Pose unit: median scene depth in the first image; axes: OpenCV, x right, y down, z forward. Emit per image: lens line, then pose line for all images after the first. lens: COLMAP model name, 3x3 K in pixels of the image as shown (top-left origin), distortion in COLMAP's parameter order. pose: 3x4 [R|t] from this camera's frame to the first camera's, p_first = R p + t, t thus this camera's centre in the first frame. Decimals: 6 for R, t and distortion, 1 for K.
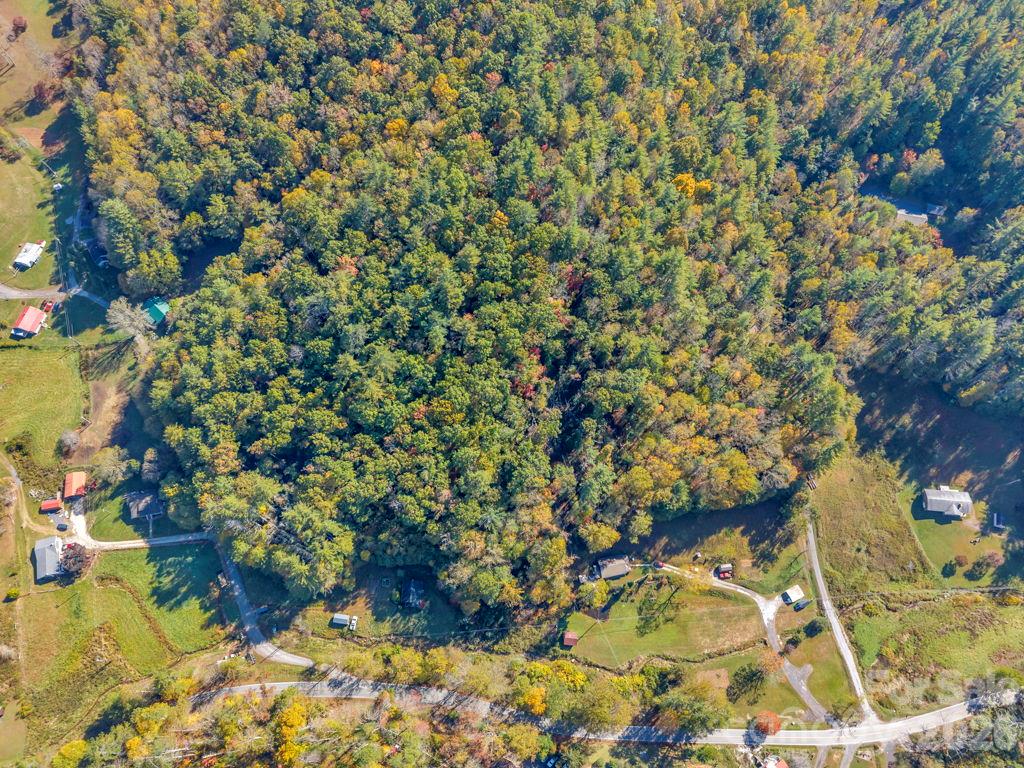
lens RADIAL K [[689.7, 0, 512.0], [0, 689.7, 384.0], [0, 0, 1]] dist [0.029552, -0.024842]
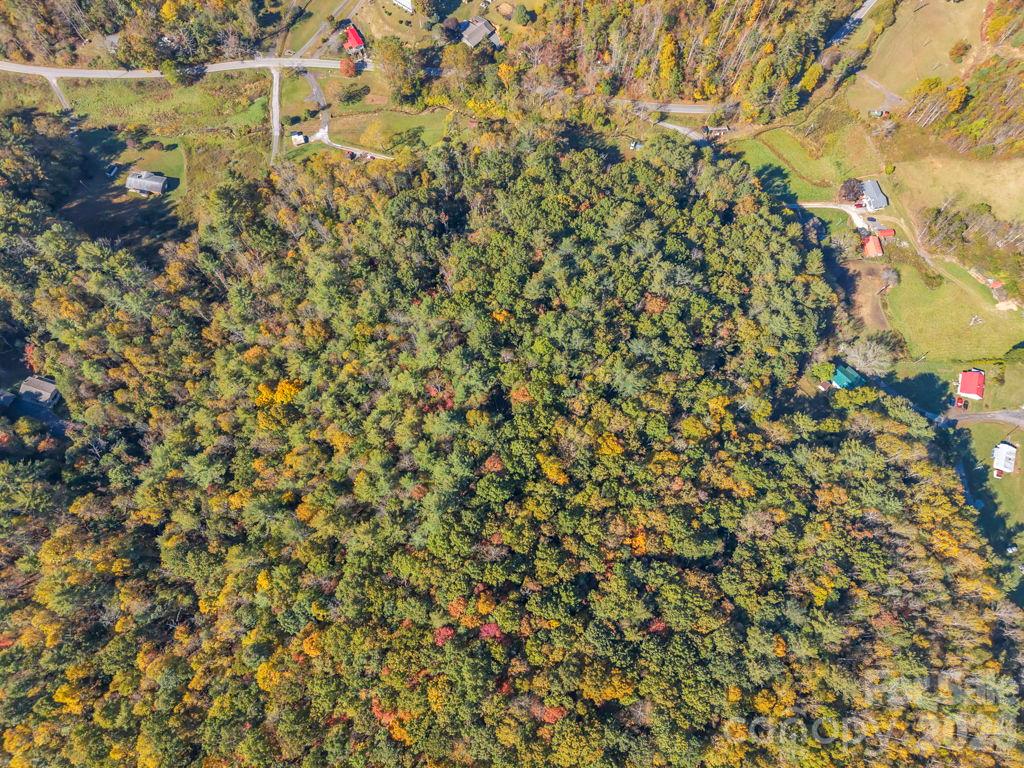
lens RADIAL K [[689.7, 0, 512.0], [0, 689.7, 384.0], [0, 0, 1]] dist [0.029552, -0.024842]
pose [[-0.995573, -0.093911, 0.003844, -0.042015], [0.070822, -0.722654, 0.687572, -0.912283], [-0.061793, 0.684801, 0.726106, 0.345668]]
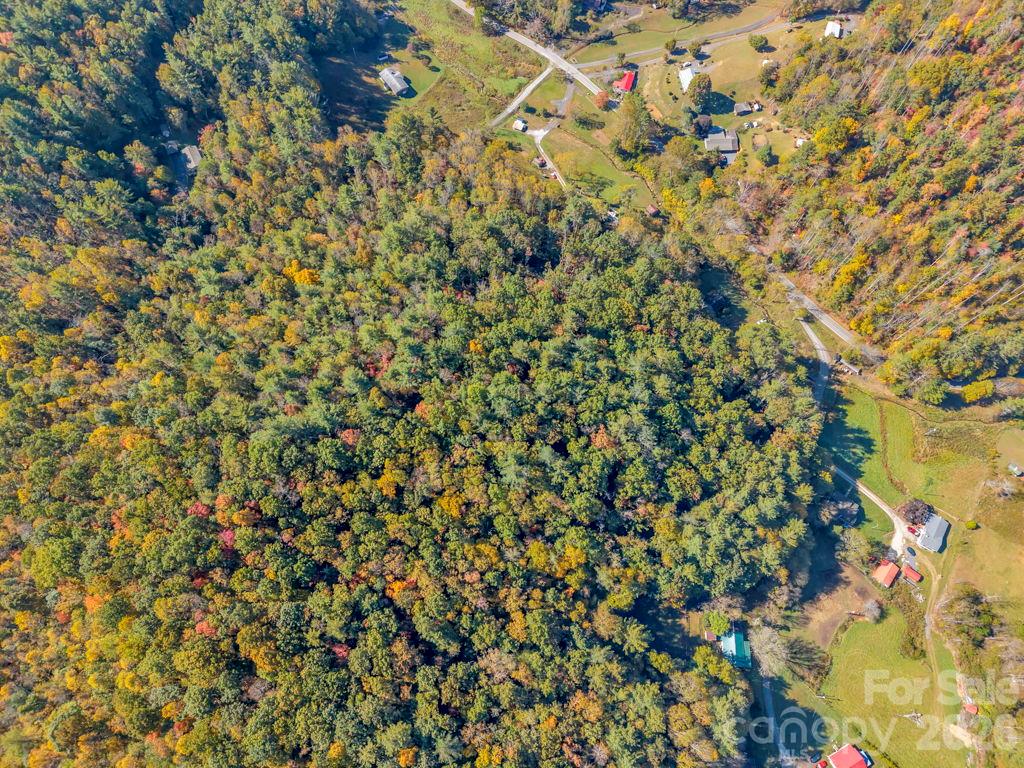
lens RADIAL K [[689.7, 0, 512.0], [0, 689.7, 384.0], [0, 0, 1]] dist [0.029552, -0.024842]
pose [[-0.647254, -0.718374, 0.254952, -0.332548], [0.689515, -0.409152, 0.597632, -0.786206], [-0.325009, 0.562613, 0.760155, 0.223834]]
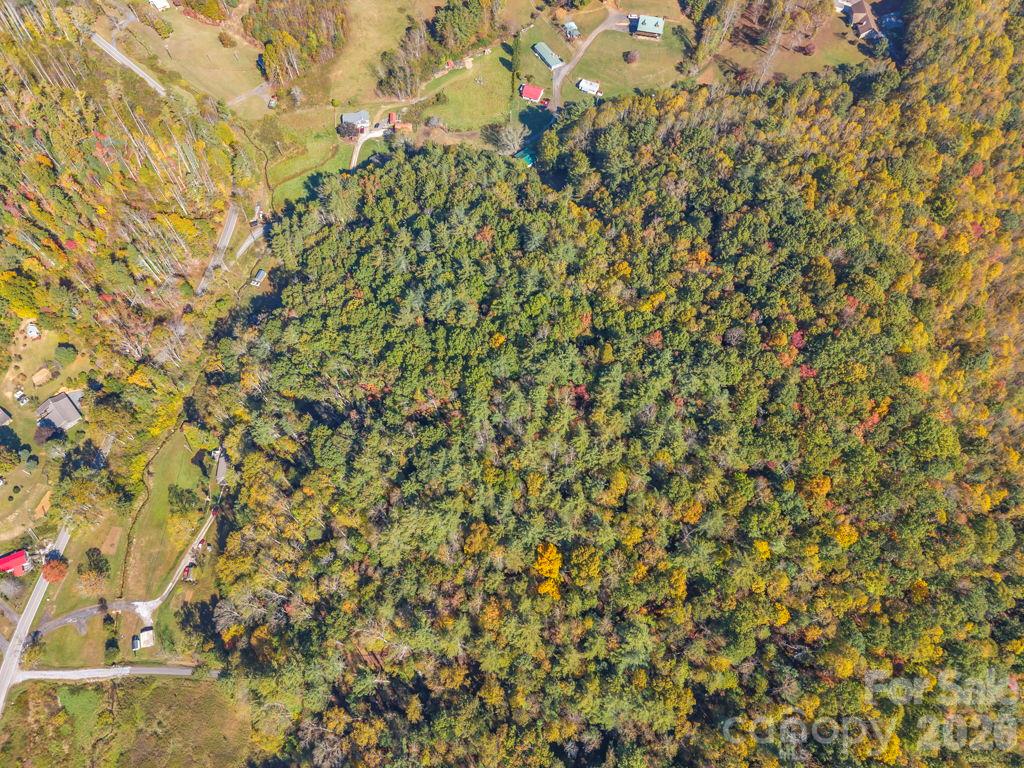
lens RADIAL K [[689.7, 0, 512.0], [0, 689.7, 384.0], [0, 0, 1]] dist [0.029552, -0.024842]
pose [[-0.153012, 0.869332, -0.469947, 0.486632], [-0.910929, 0.060297, 0.408133, -0.631584], [0.383139, 0.490537, 0.782673, 0.228212]]
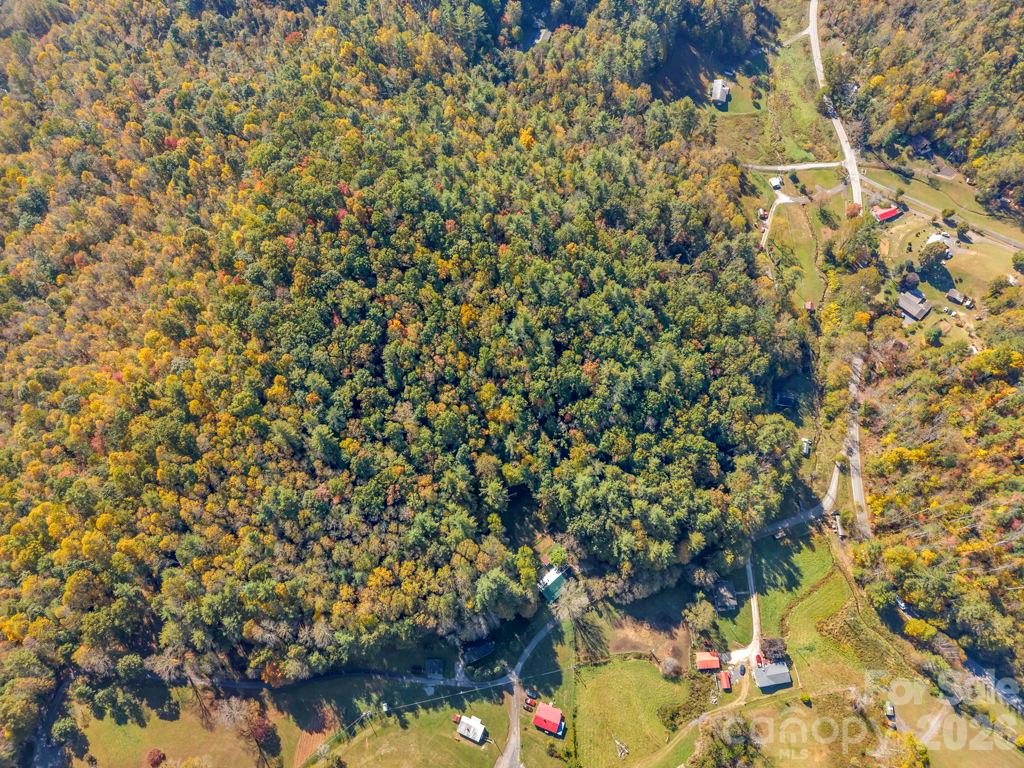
lens RADIAL K [[689.7, 0, 512.0], [0, 689.7, 384.0], [0, 0, 1]] dist [0.029552, -0.024842]
pose [[0.125944, -0.916055, 0.380764, -0.707766], [0.903936, 0.264097, 0.336382, -0.663869], [-0.408704, 0.301820, 0.861316, 0.016171]]
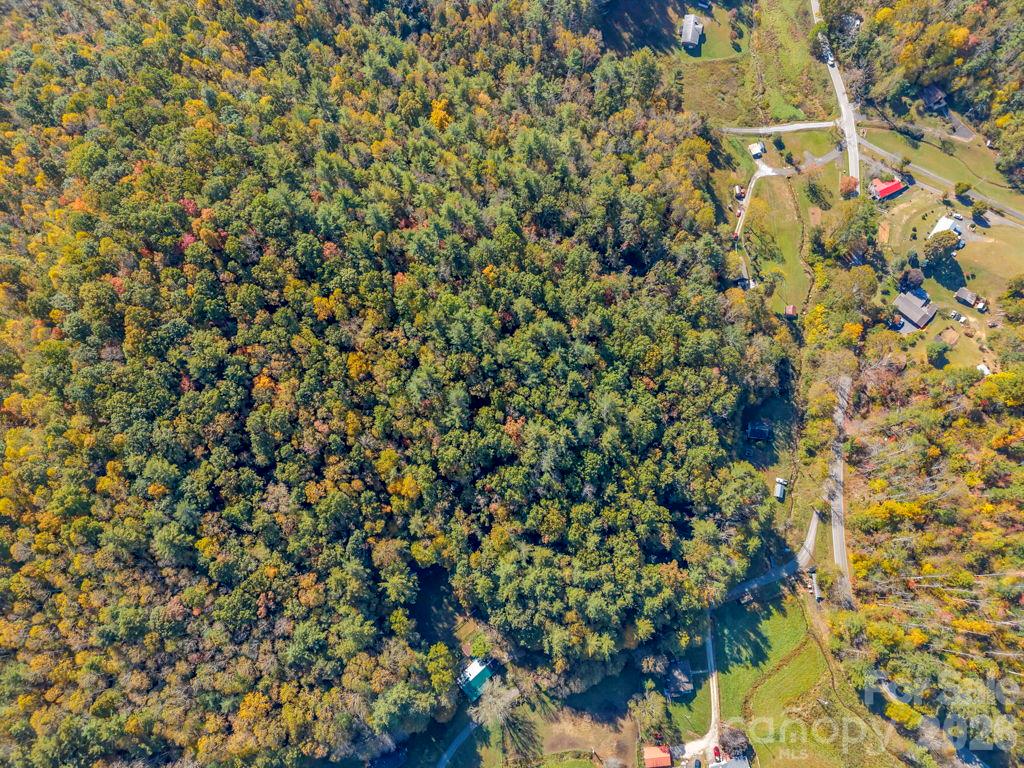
lens RADIAL K [[689.7, 0, 512.0], [0, 689.7, 384.0], [0, 0, 1]] dist [0.029552, -0.024842]
pose [[0.100463, -0.960629, 0.259033, -0.410121], [0.906997, 0.195444, 0.373038, -0.523920], [-0.408978, 0.197466, 0.890923, 0.108698]]
